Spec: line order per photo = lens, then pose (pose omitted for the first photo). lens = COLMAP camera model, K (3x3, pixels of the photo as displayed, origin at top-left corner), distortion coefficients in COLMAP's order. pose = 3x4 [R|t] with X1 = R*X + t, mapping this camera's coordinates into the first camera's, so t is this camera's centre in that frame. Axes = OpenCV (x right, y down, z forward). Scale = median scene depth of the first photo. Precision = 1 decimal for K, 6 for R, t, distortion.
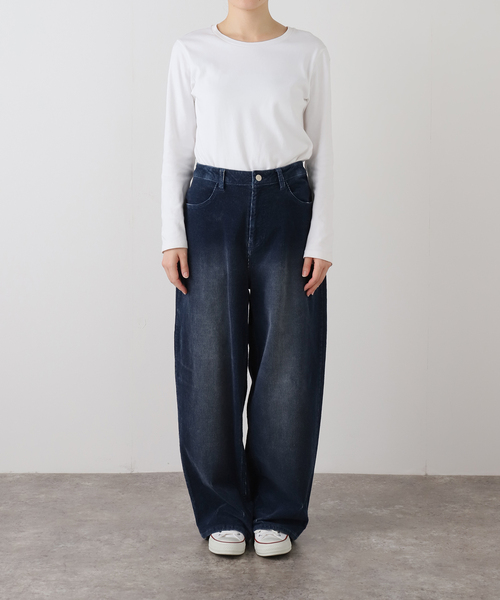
lens RADIAL K [[1150.5, 0, 276.2], [0, 1150.5, 187.8], [0, 0, 1]] dist [0.016698, 0.000000]
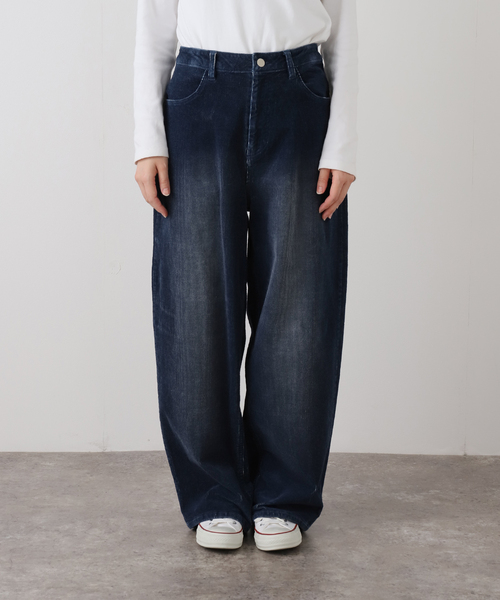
lens RADIAL K [[1035.6, 0, 270.8], [0, 1035.6, 300.2], [0, 0, 1]] dist [0.029810, 0.000000]
pose [[0.999996, 0.002338, -0.001629, -0.006991], [-0.002235, 0.998190, 0.060090, 0.106039], [0.001766, -0.060086, 0.998192, 0.302569]]
